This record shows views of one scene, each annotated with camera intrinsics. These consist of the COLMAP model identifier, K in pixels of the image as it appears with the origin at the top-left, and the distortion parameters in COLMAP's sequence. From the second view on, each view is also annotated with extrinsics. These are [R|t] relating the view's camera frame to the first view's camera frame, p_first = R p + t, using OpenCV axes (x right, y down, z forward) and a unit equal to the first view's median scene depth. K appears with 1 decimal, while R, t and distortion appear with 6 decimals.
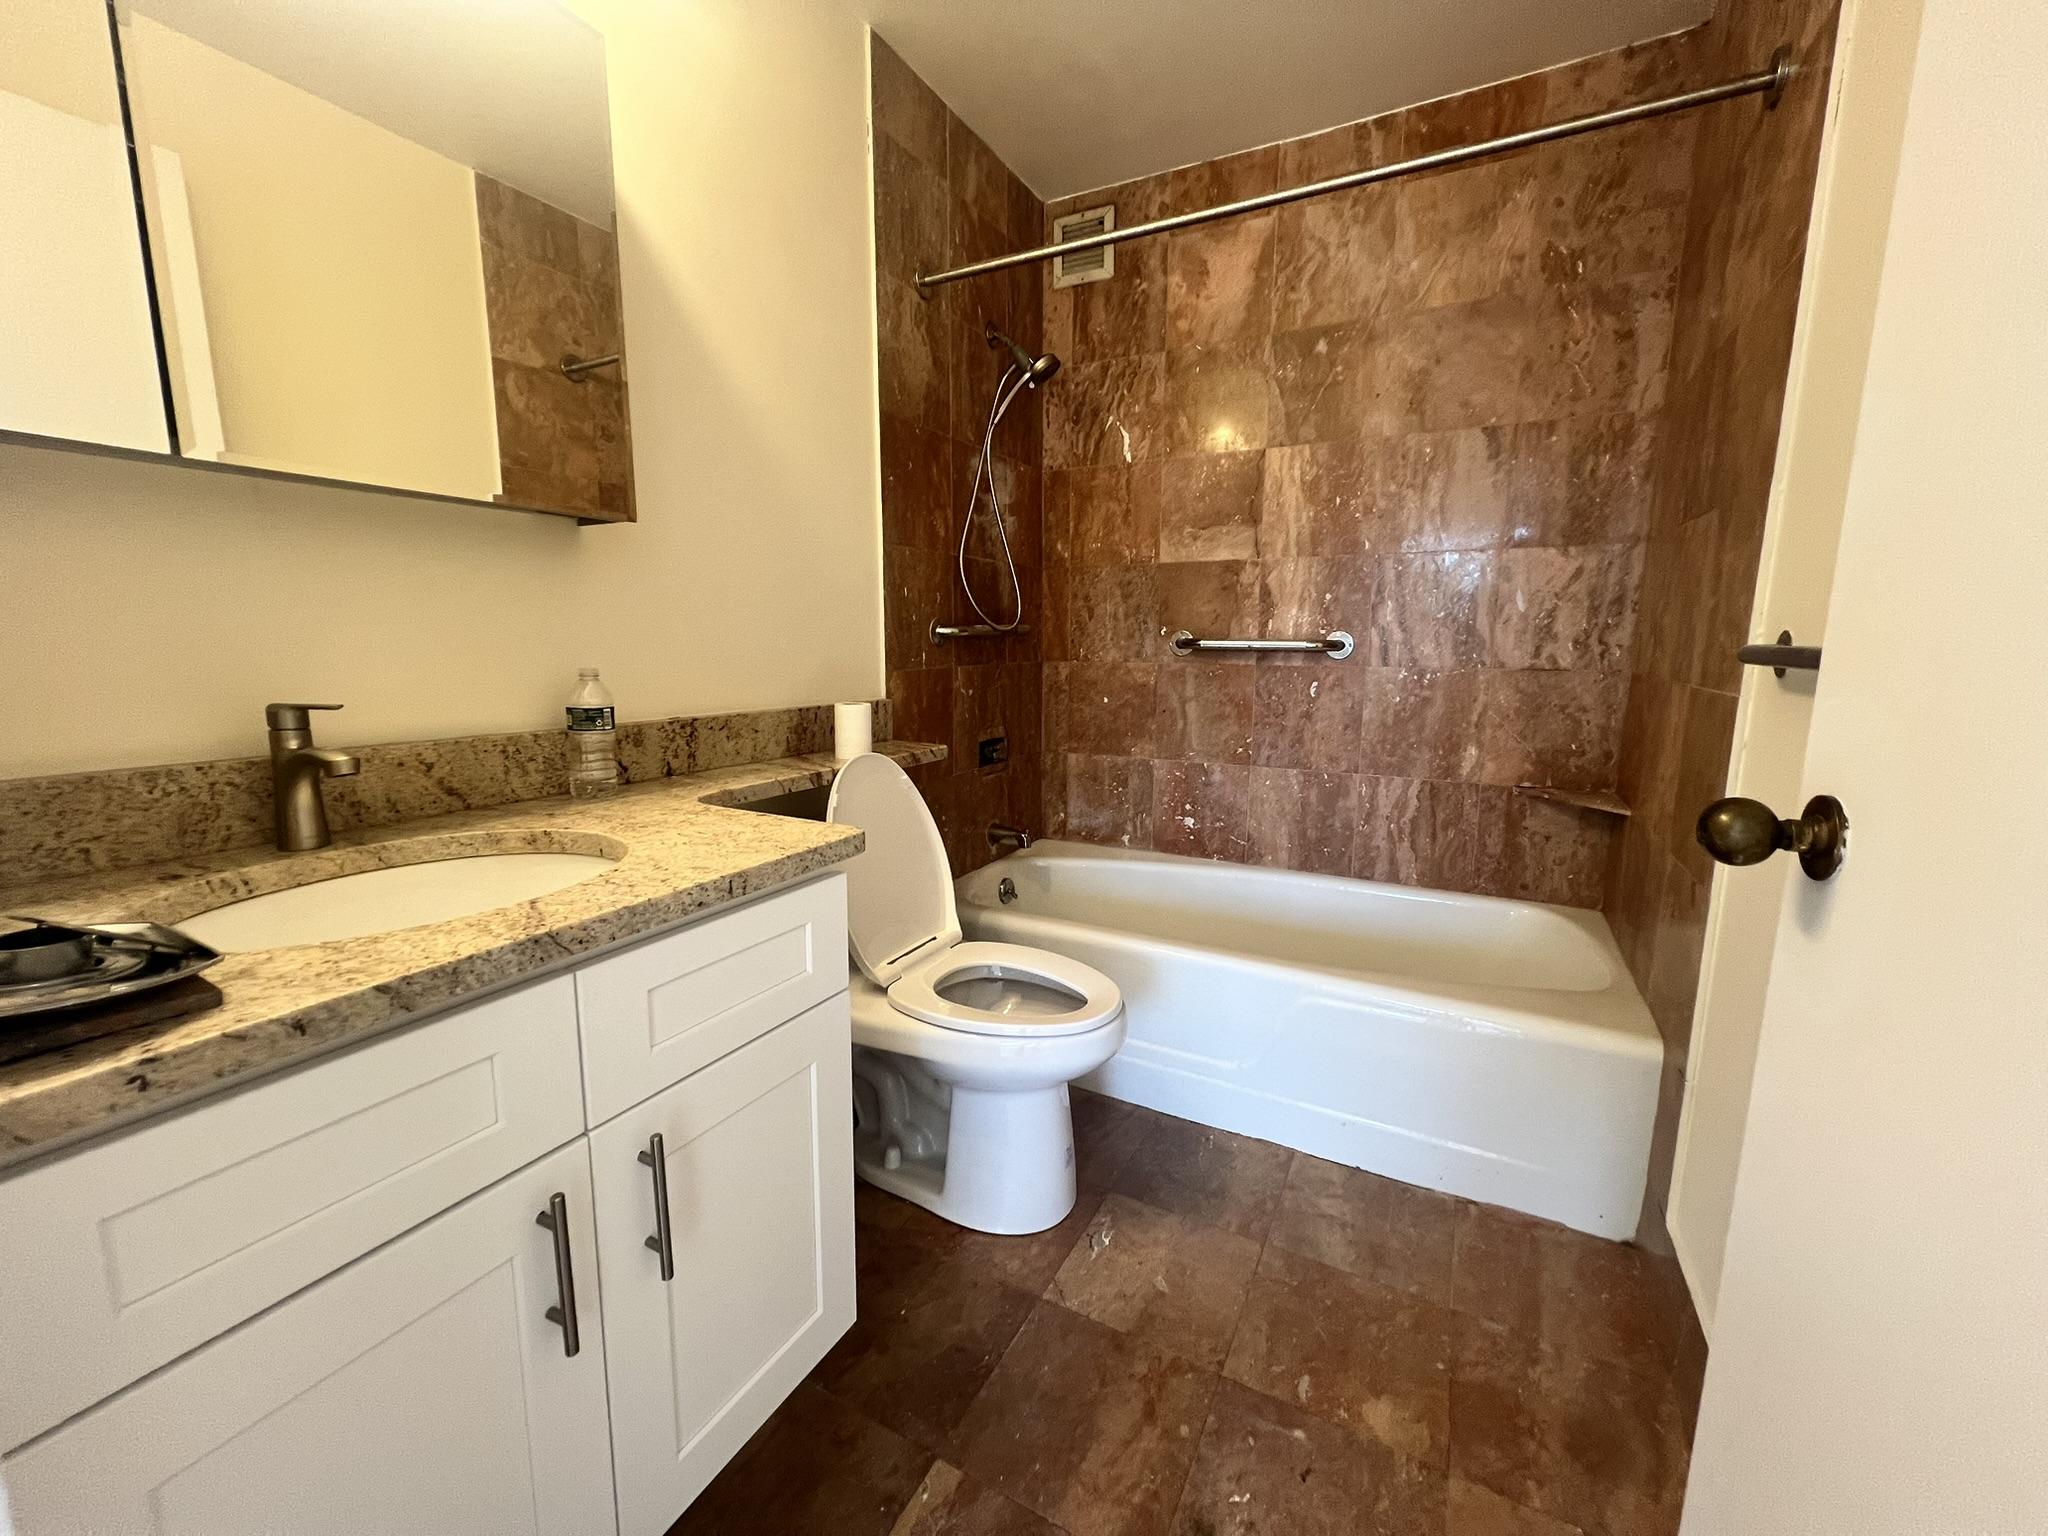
lens RADIAL K [[834.3, 0, 1017.7], [0, 834.3, 774.7], [0, 0, 1]] dist [-0.002381, -0.000185]
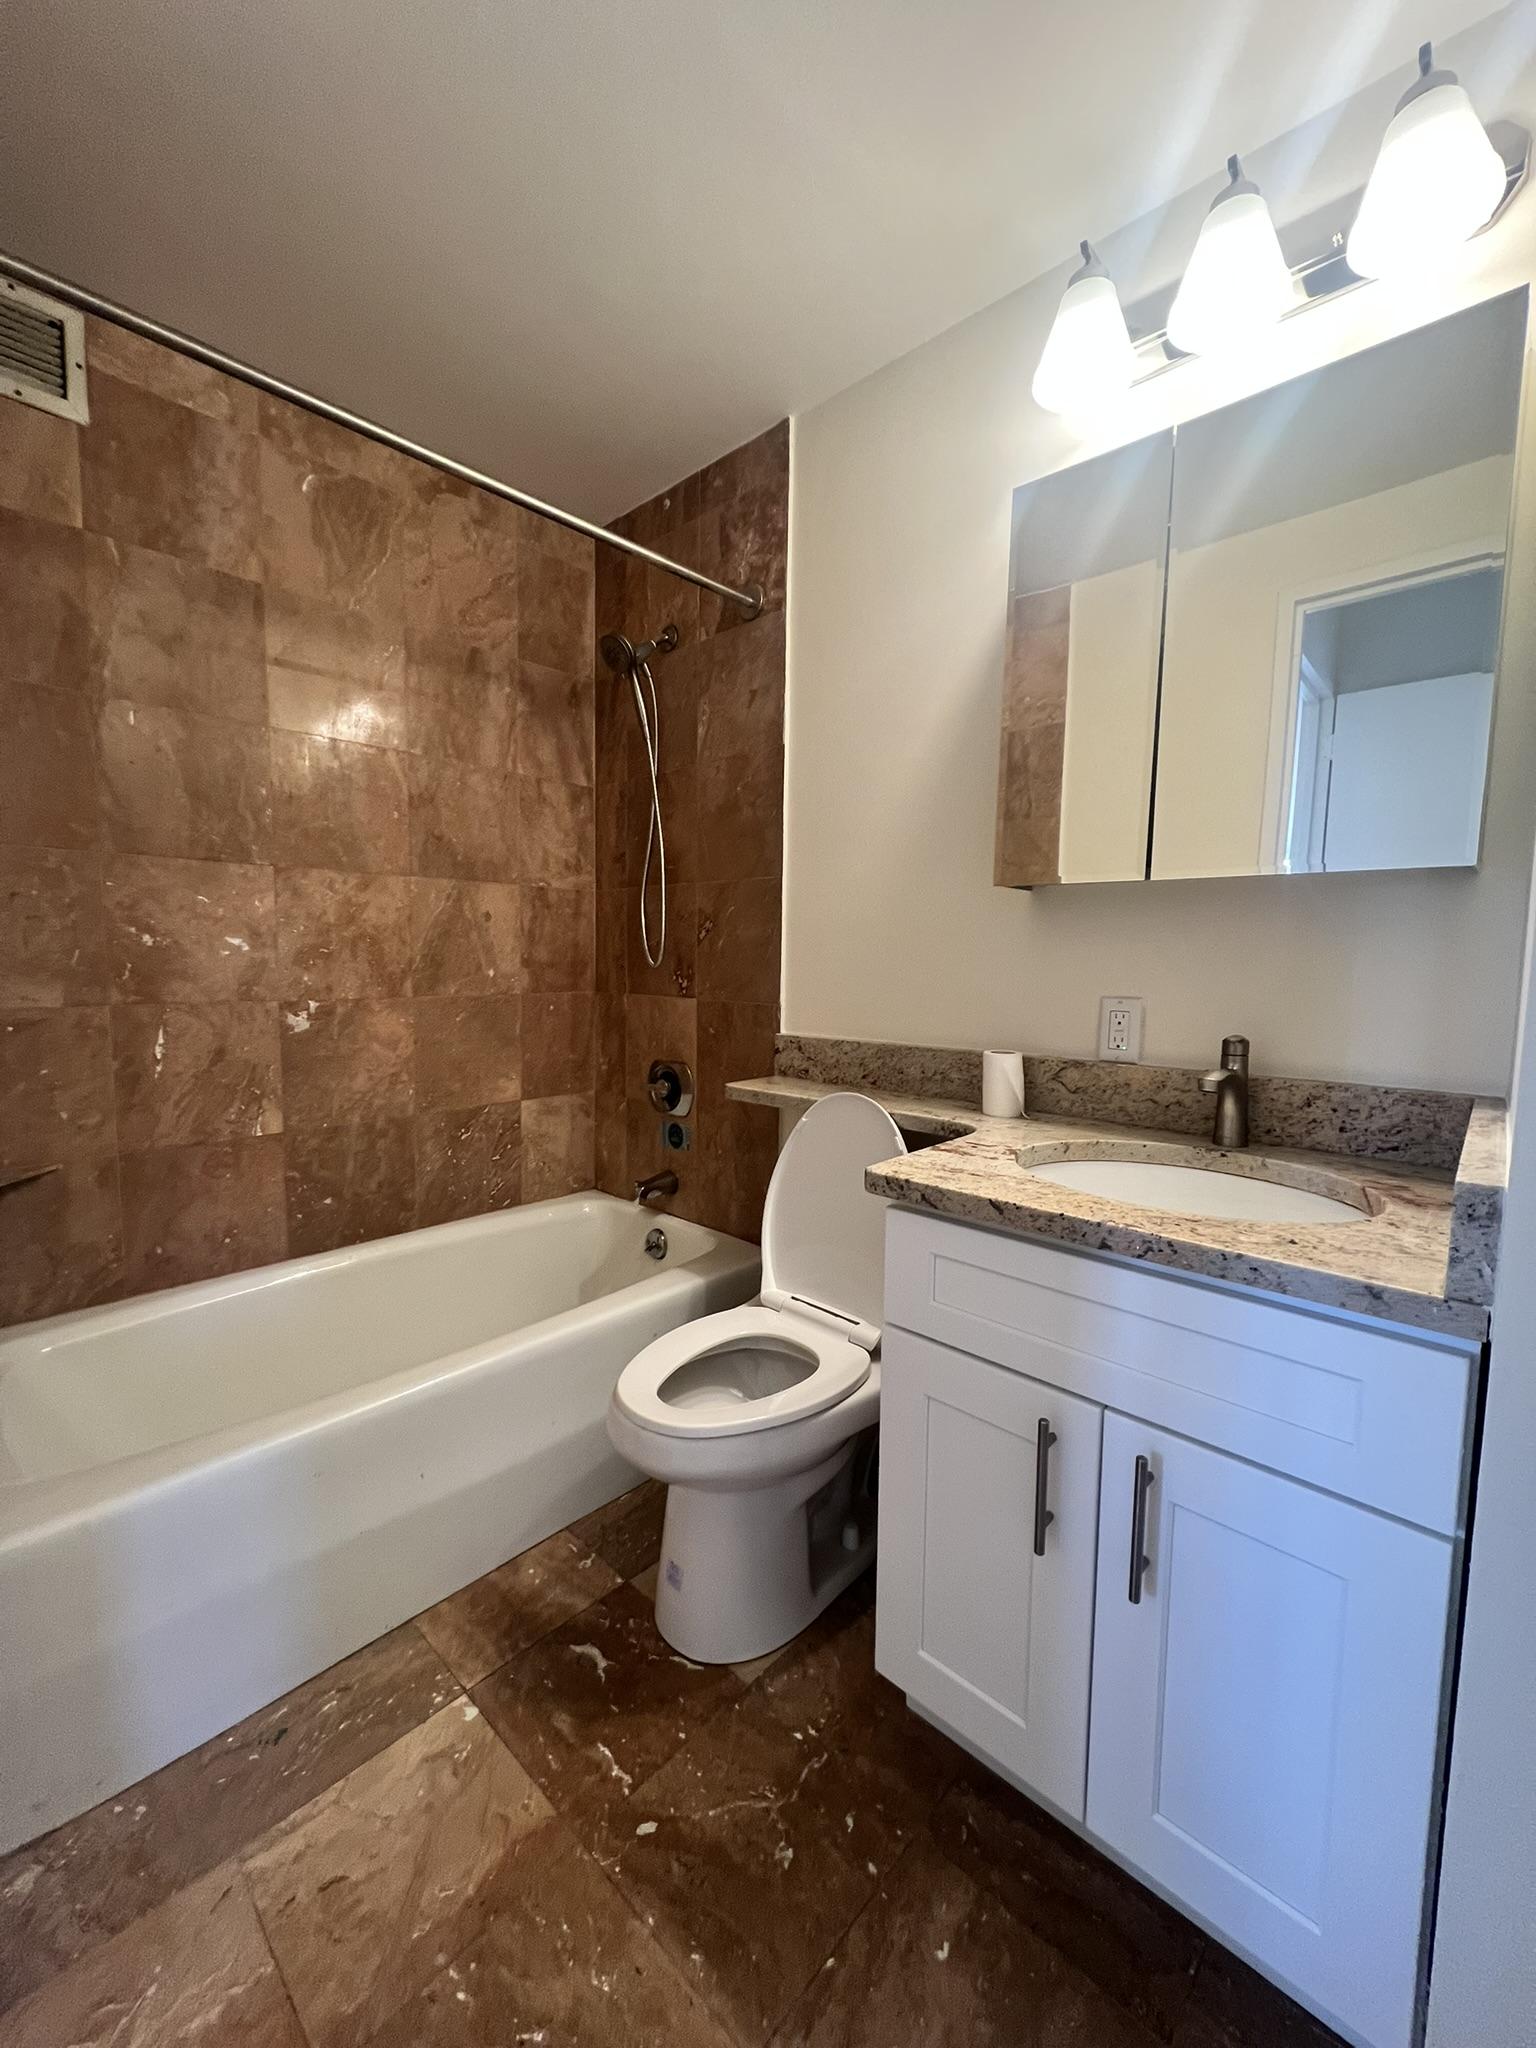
lens RADIAL K [[834.3, 0, 768.0], [0, 834.3, 1024.0], [0, 0, 1]] dist [-0.002381, -0.000185]
pose [[-0.232070, 0.060106, -0.970840, 0.708837], [-0.170653, 0.980092, 0.101472, -0.139214], [0.957612, 0.189226, -0.217193, 0.706995]]
